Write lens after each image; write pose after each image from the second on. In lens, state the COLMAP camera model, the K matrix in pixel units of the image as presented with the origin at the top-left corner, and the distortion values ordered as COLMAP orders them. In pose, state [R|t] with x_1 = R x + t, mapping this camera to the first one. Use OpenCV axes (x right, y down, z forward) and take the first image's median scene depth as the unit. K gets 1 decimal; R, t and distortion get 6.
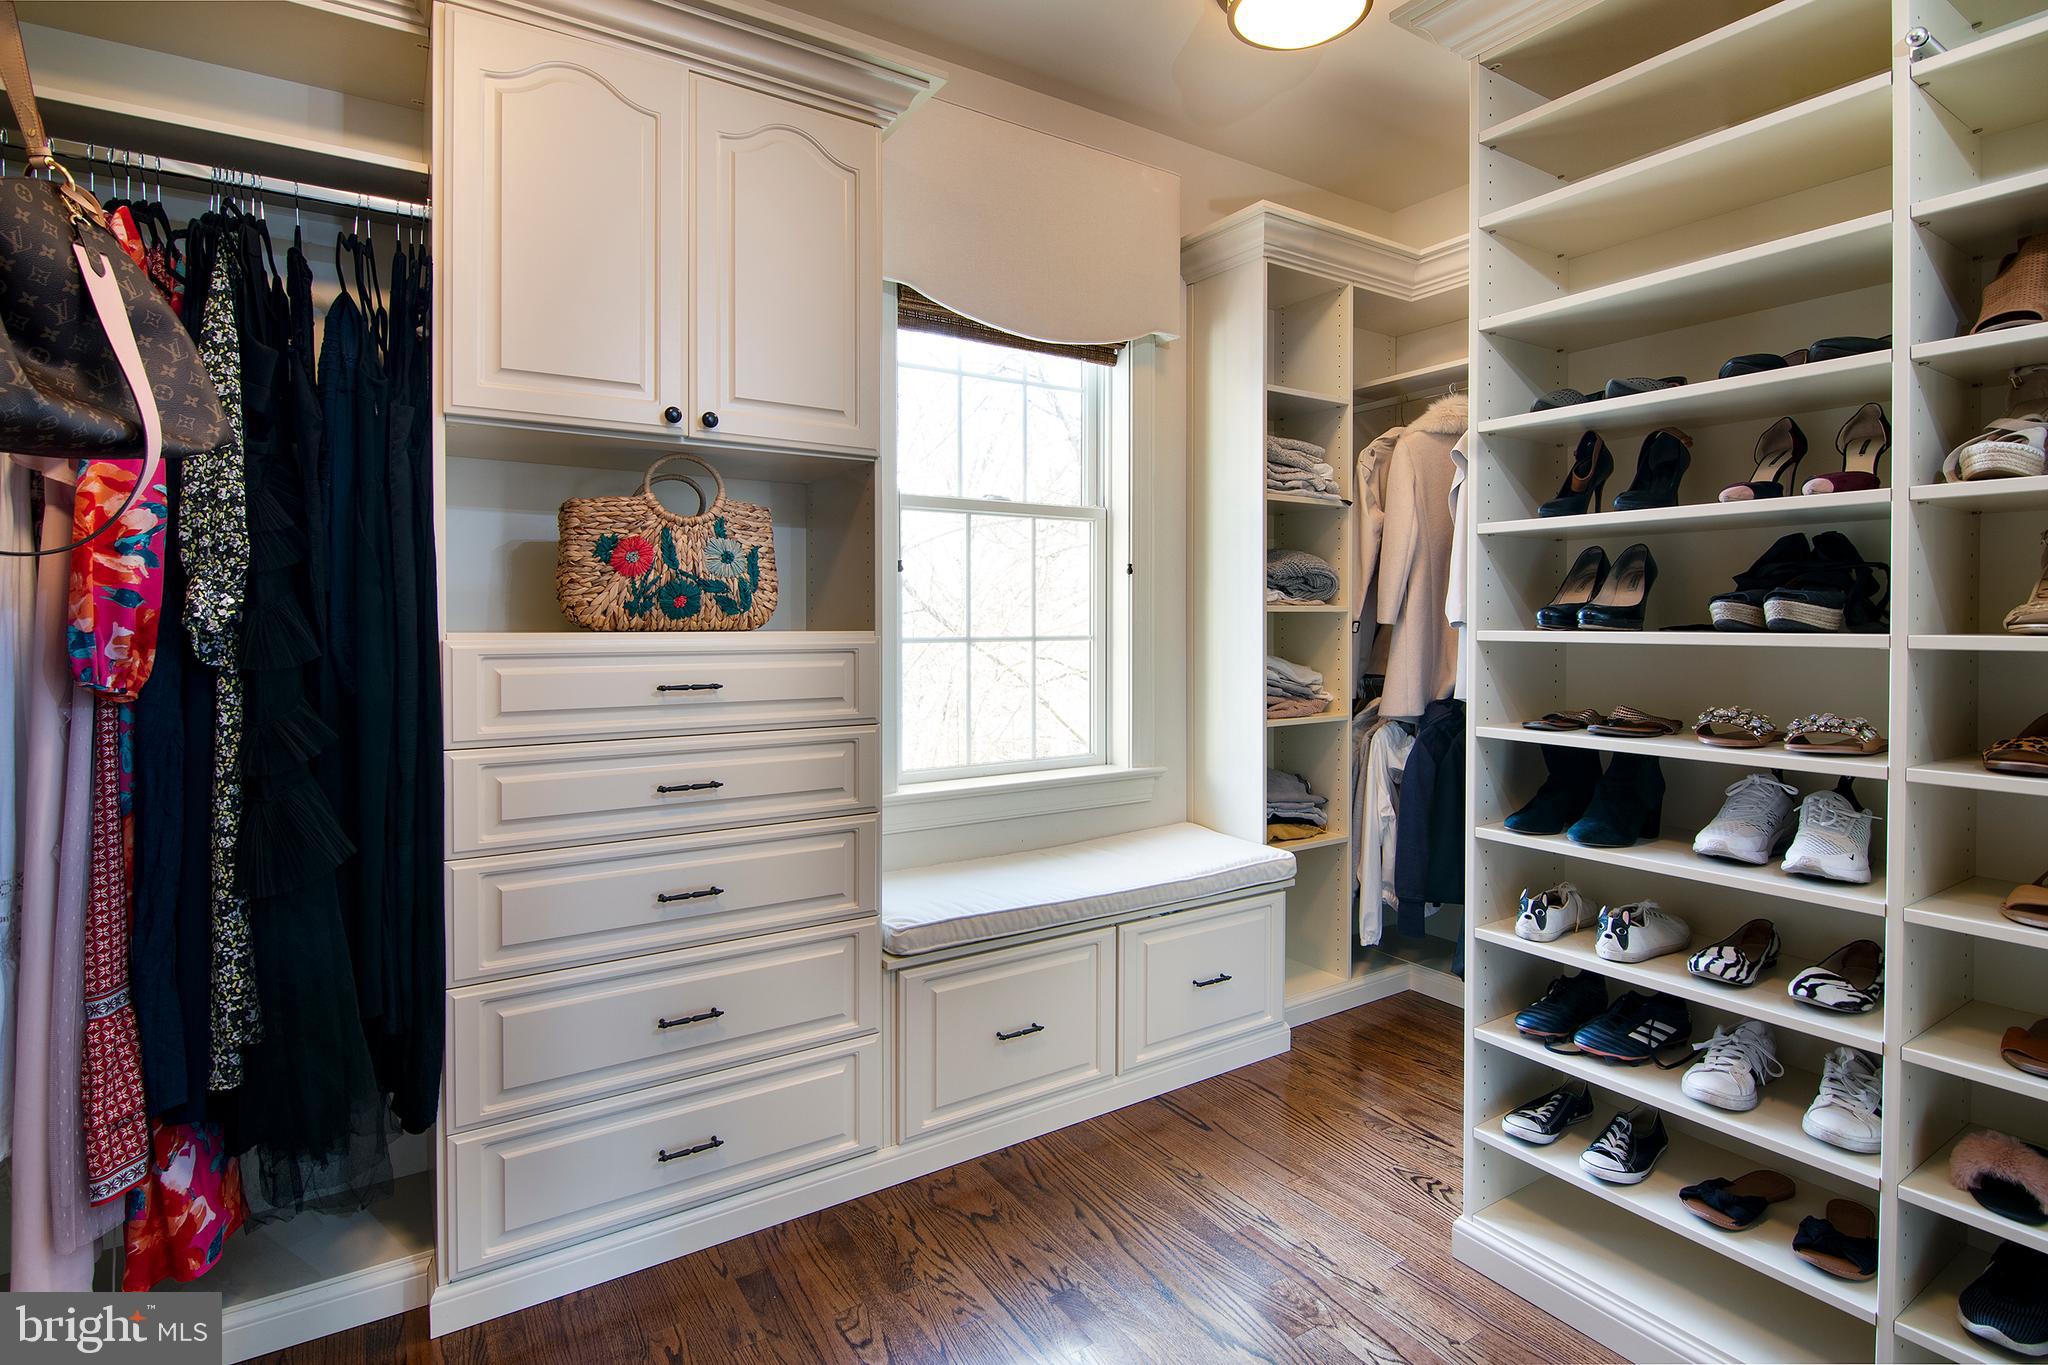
lens RADIAL K [[989.6, 0, 1020.8], [0, 989.6, 641.0], [0, 0, 1]] dist [0.015089, -0.000387]
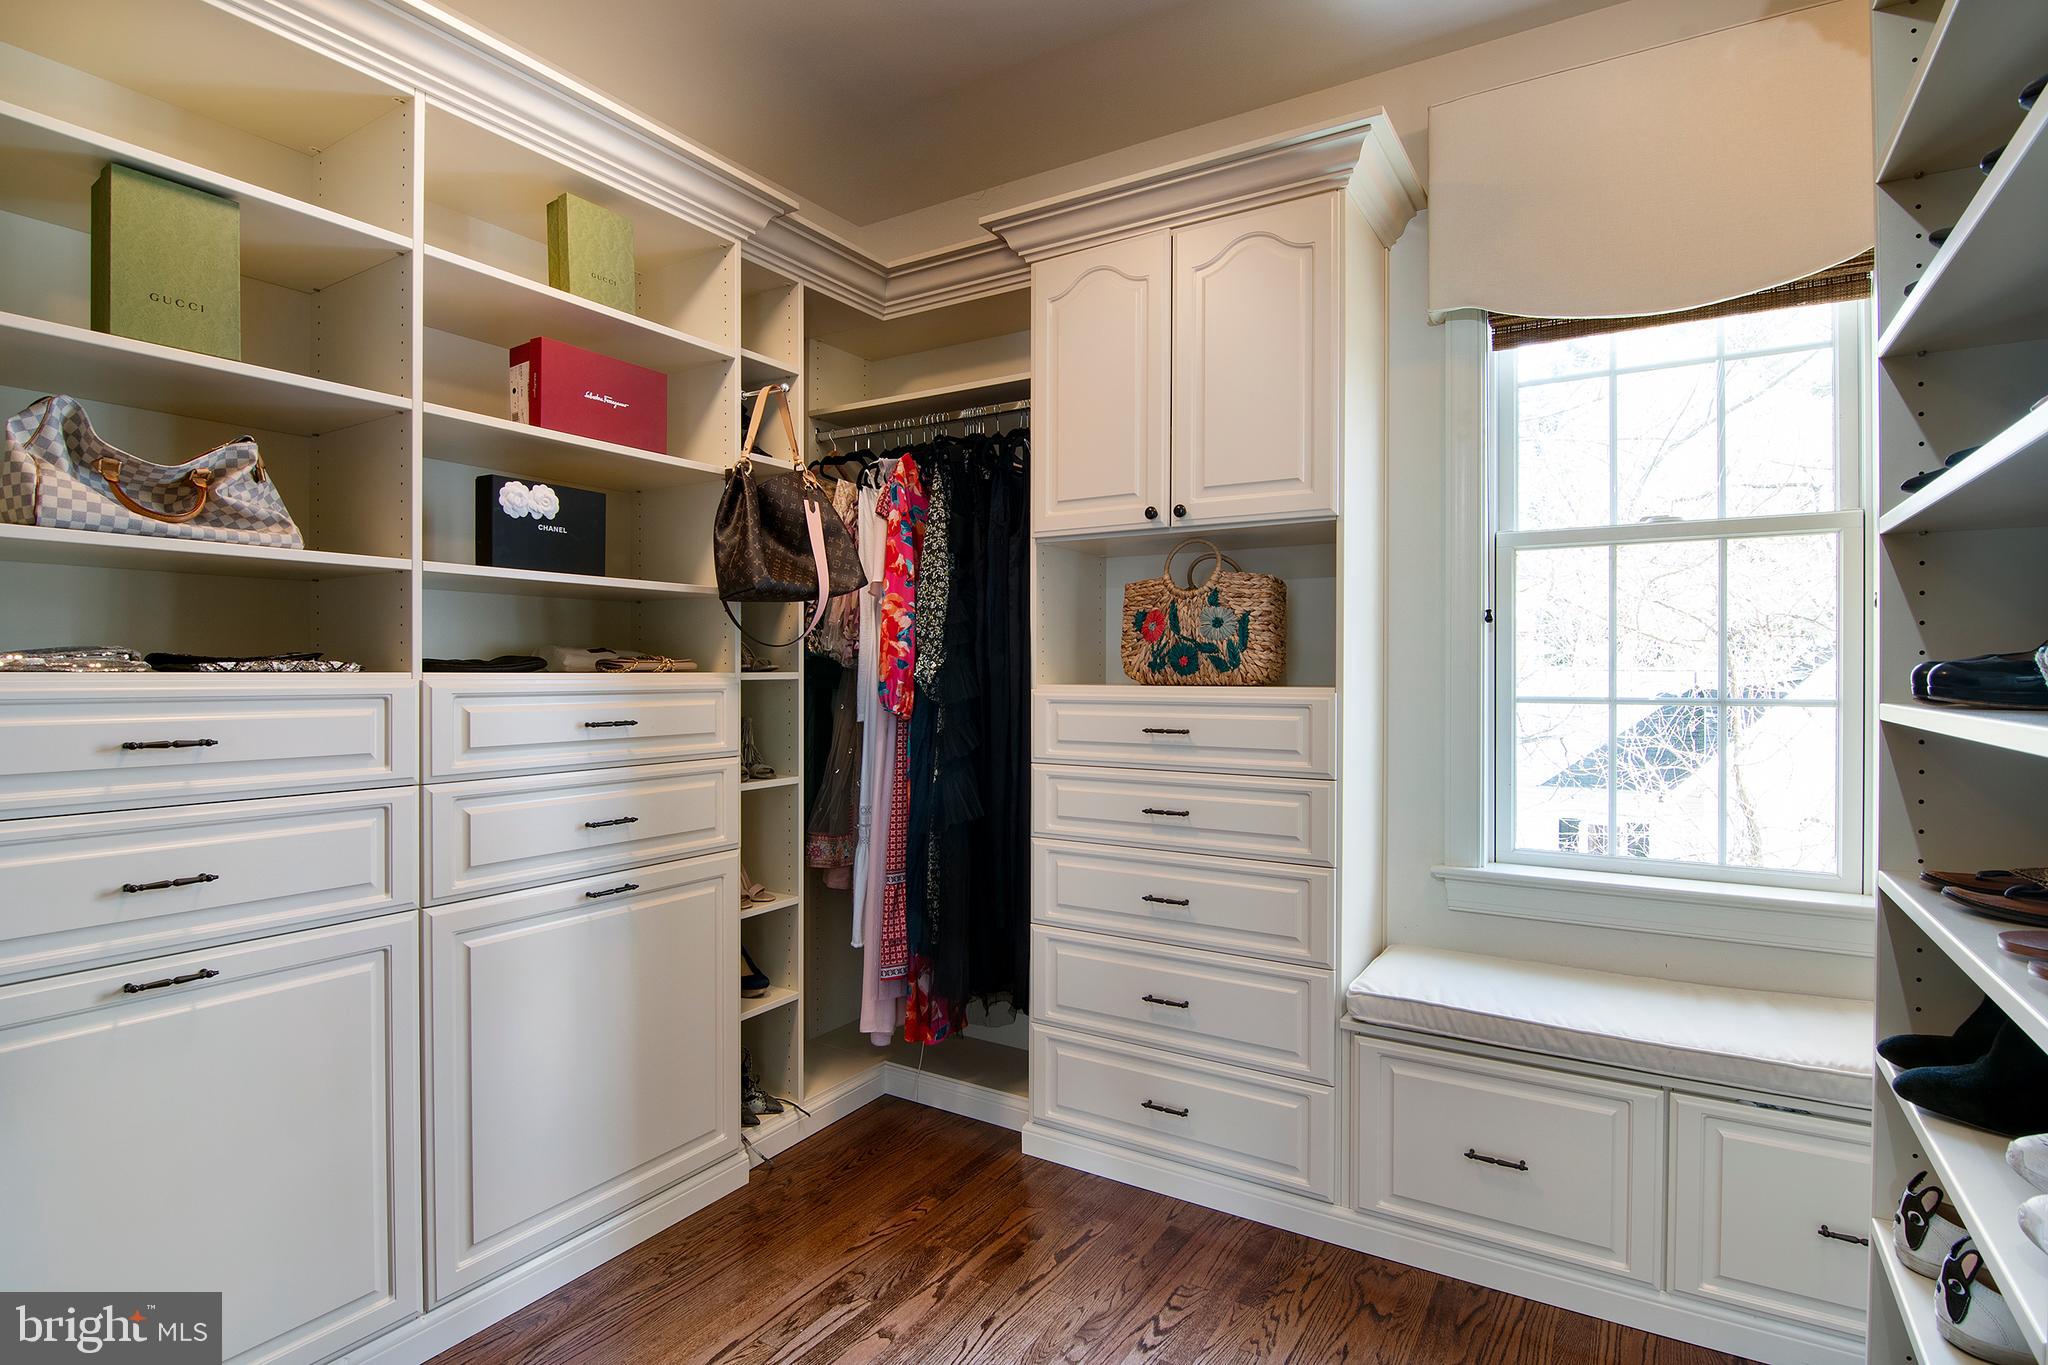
lens RADIAL K [[1040.2, 0, 1024.0], [0, 1040.2, 682.5], [0, 0, 1]] dist [-0.001448, -0.000685]
pose [[0.428231, 0.009891, -0.903615, 0.728344], [-0.018996, 0.999818, 0.001942, -0.012571], [0.903469, 0.016333, 0.428341, 0.280646]]
